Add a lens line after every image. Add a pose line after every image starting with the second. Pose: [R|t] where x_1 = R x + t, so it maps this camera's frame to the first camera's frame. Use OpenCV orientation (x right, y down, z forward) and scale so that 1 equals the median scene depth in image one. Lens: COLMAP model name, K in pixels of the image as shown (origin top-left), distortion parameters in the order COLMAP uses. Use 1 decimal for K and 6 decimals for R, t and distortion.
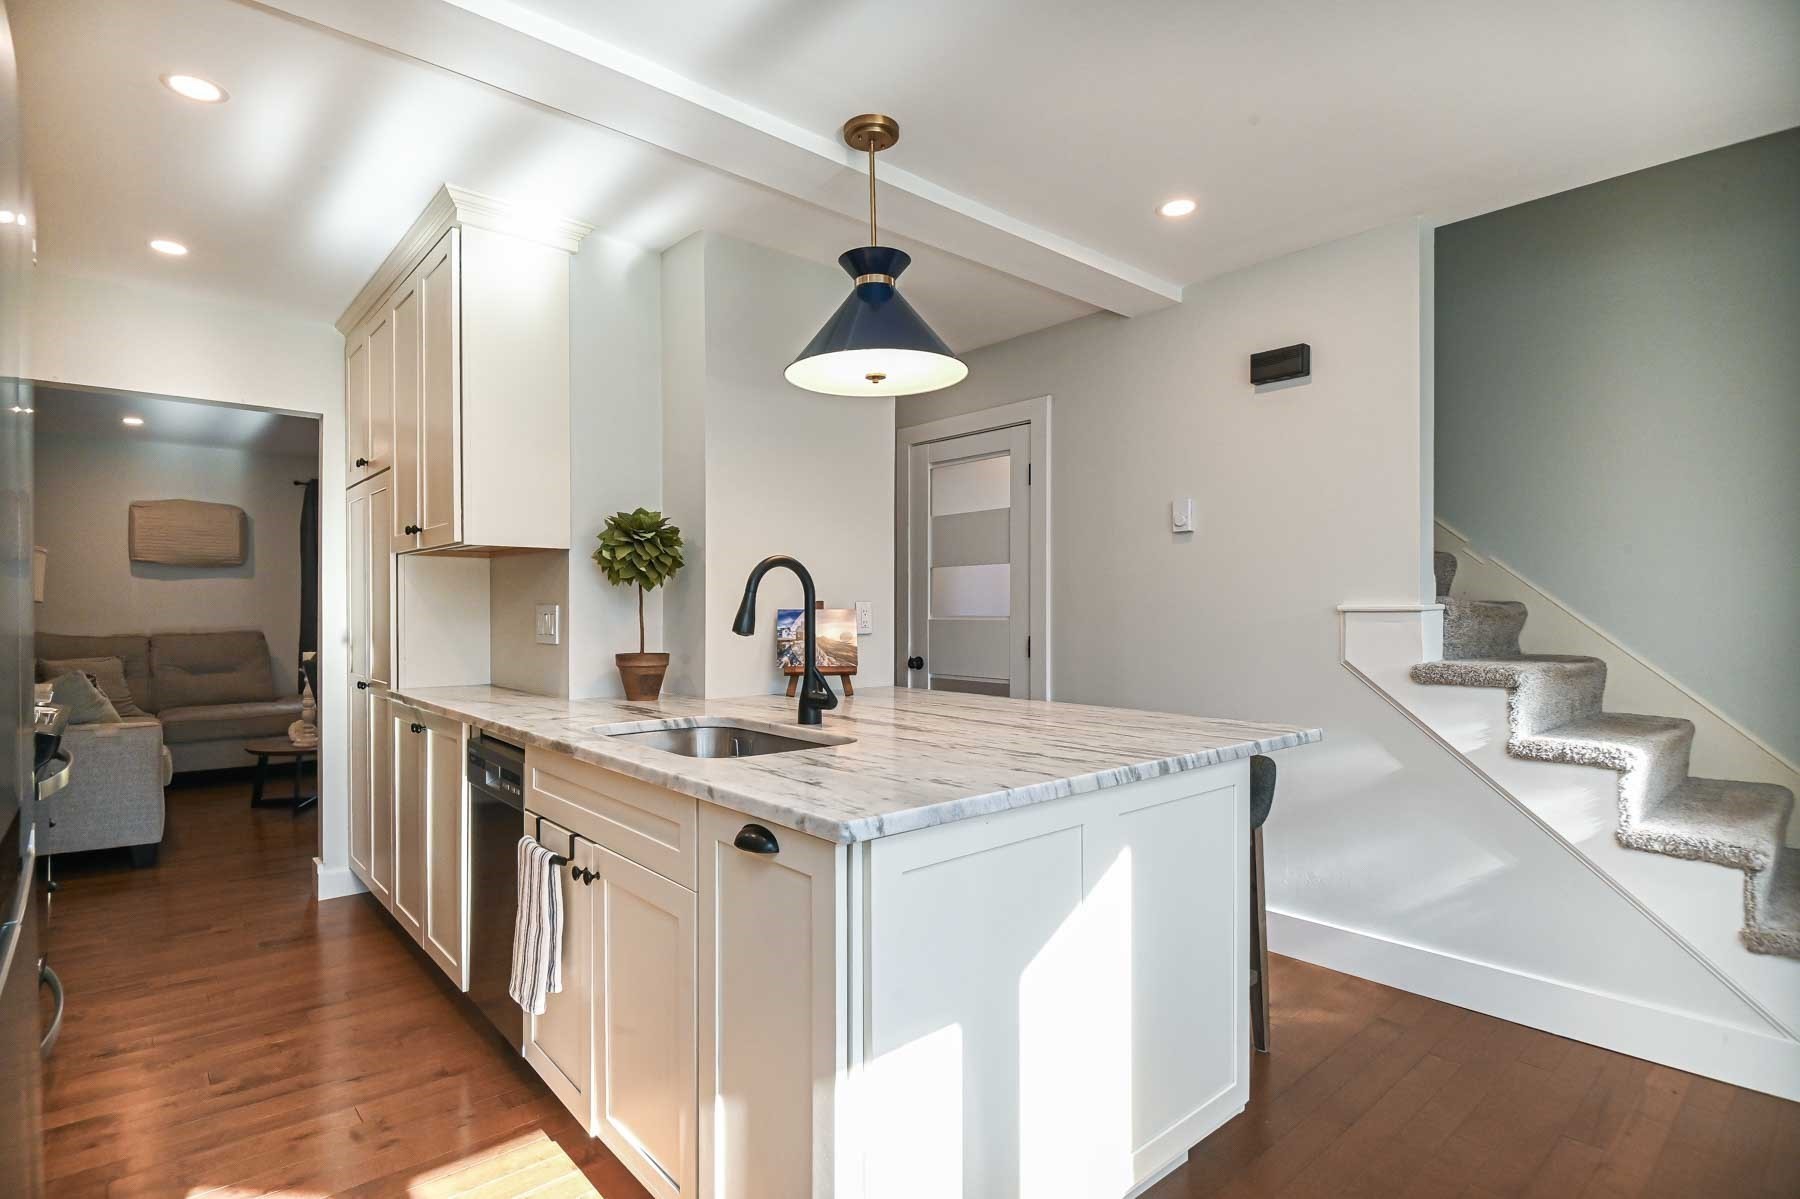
lens RADIAL K [[894.4, 0, 883.9], [0, 894.4, 609.2], [0, 0, 1]] dist [0.019781, -0.021833]
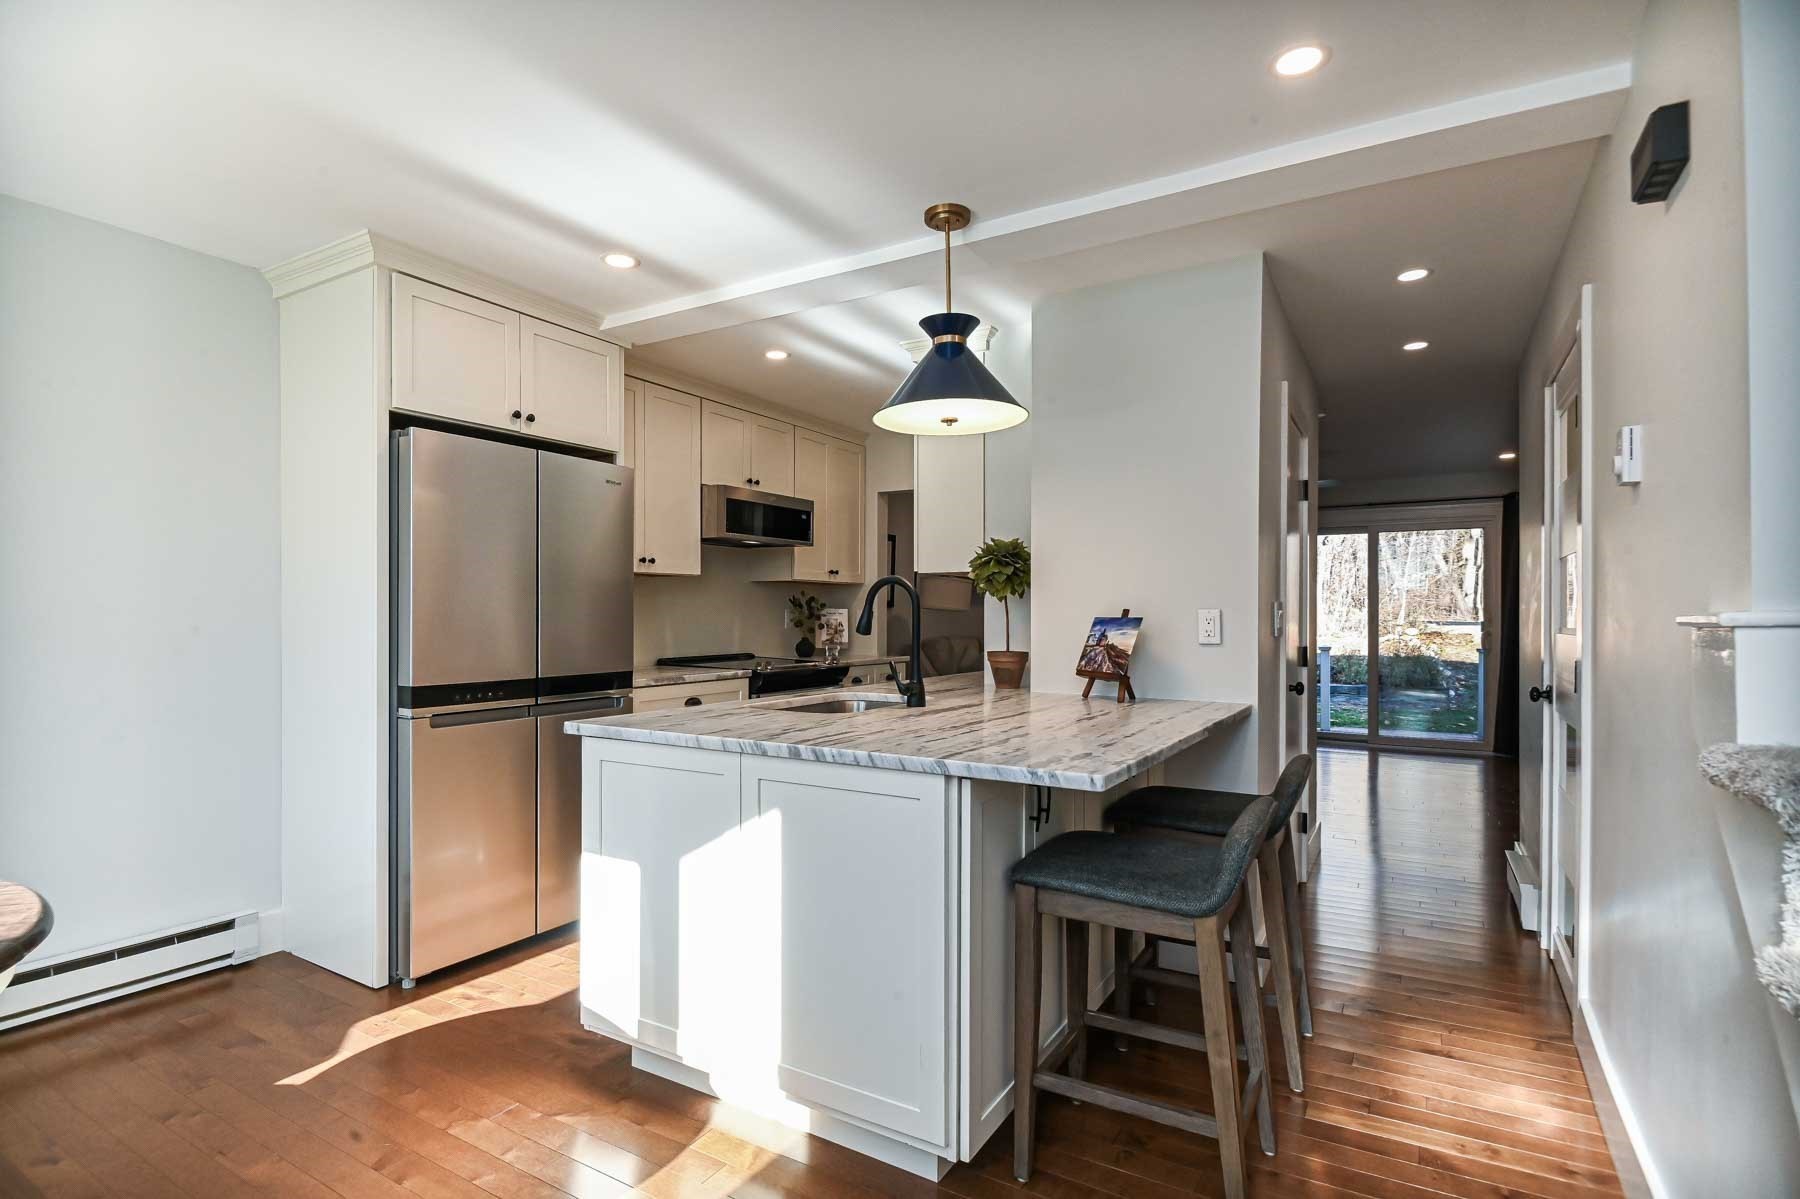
lens RADIAL K [[894.4, 0, 883.9], [0, 894.4, 609.2], [0, 0, 1]] dist [0.019781, -0.021833]
pose [[0.302906, -0.001719, -0.953019, 0.877295], [-0.004881, 0.999982, -0.003355, -0.005084], [0.953008, 0.005668, 0.302892, 0.450143]]
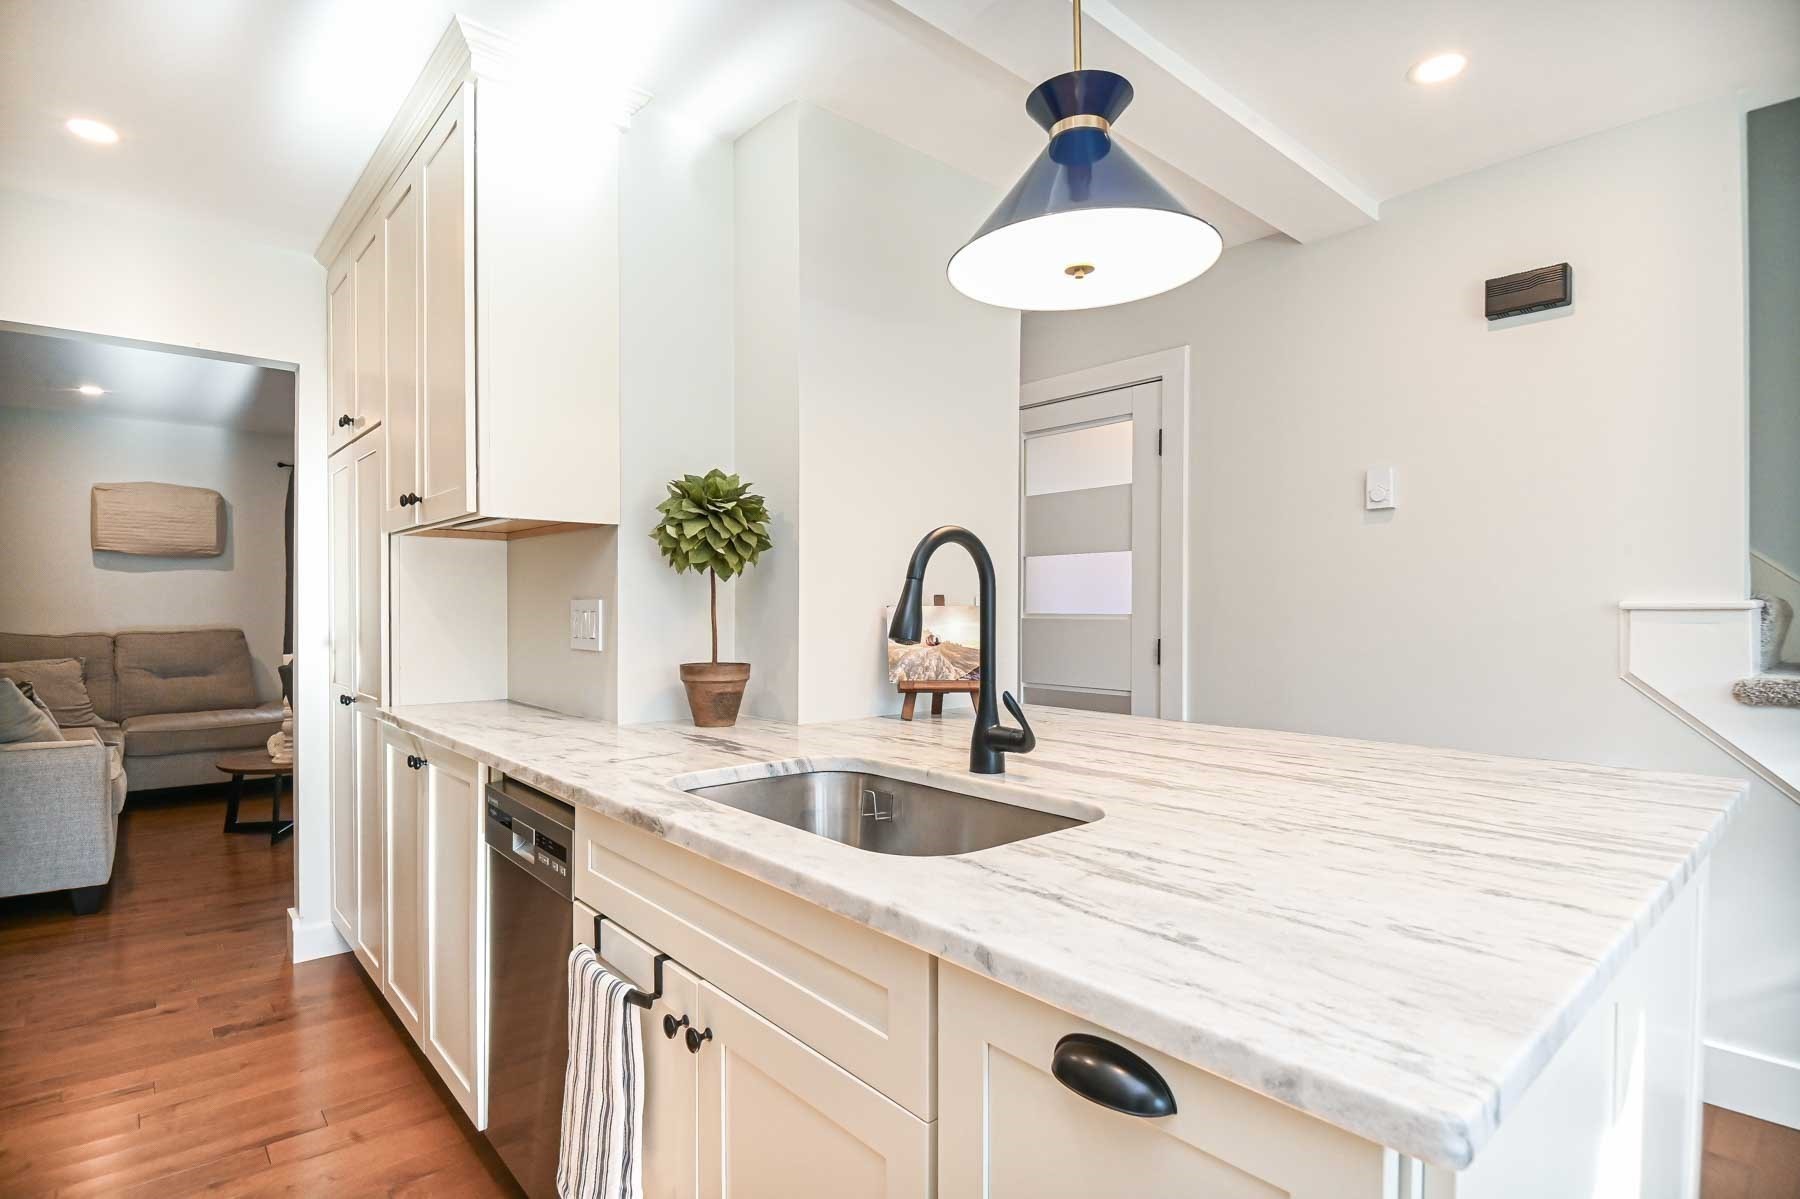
lens RADIAL K [[894.4, 0, 883.9], [0, 894.4, 609.2], [0, 0, 1]] dist [0.019781, -0.021833]
pose [[0.999995, 0.001812, 0.002409, -0.129247], [-0.001819, 0.999993, 0.003154, 0.000831], [-0.002403, -0.003159, 0.999992, 0.246525]]
